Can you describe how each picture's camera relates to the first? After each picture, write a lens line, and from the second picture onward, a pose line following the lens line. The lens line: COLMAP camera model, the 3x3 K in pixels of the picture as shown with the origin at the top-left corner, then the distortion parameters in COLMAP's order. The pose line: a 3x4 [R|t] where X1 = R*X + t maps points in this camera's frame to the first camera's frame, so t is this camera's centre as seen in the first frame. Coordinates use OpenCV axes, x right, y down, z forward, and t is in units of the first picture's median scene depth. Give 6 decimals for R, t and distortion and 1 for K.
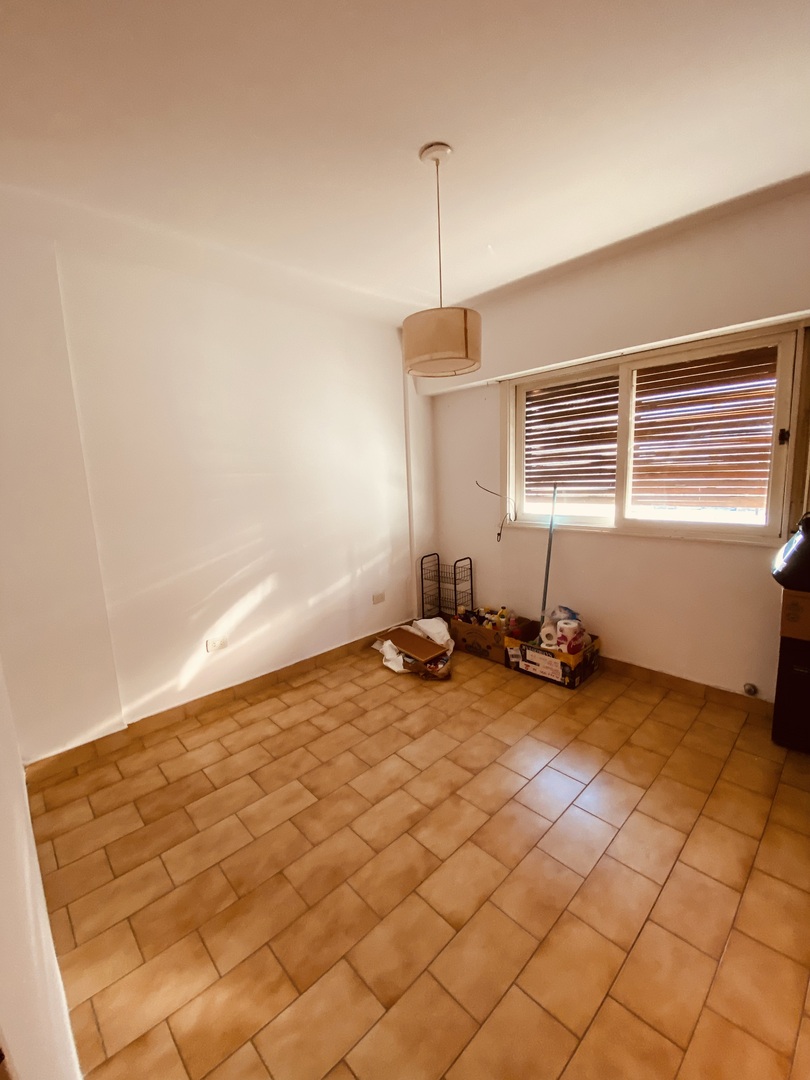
lens RADIAL K [[439.1, 0, 403.5], [0, 439.1, 540.5], [0, 0, 1]] dist [0.017820, -0.019267]
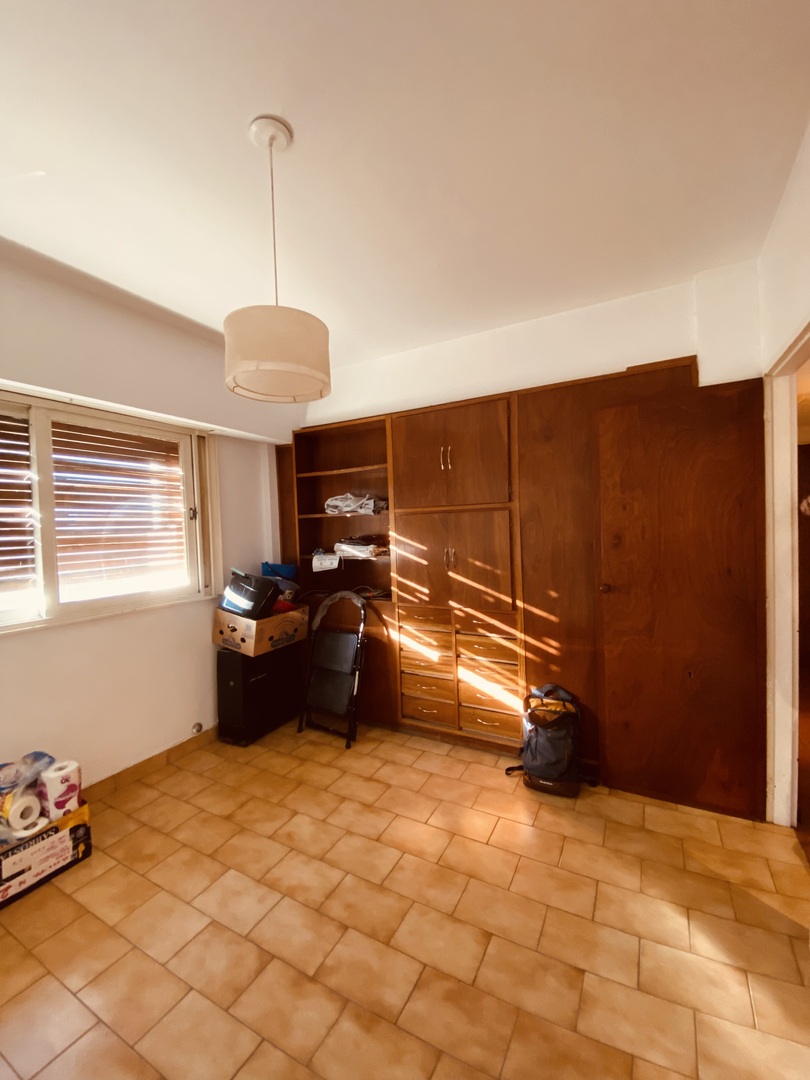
lens RADIAL K [[439.1, 0, 403.5], [0, 439.1, 540.5], [0, 0, 1]] dist [0.017820, -0.019267]
pose [[-0.307695, 0.020758, 0.951258, -0.523338], [0.194258, 0.980074, 0.041448, -0.091845], [-0.931444, 0.197543, -0.305597, 0.815537]]
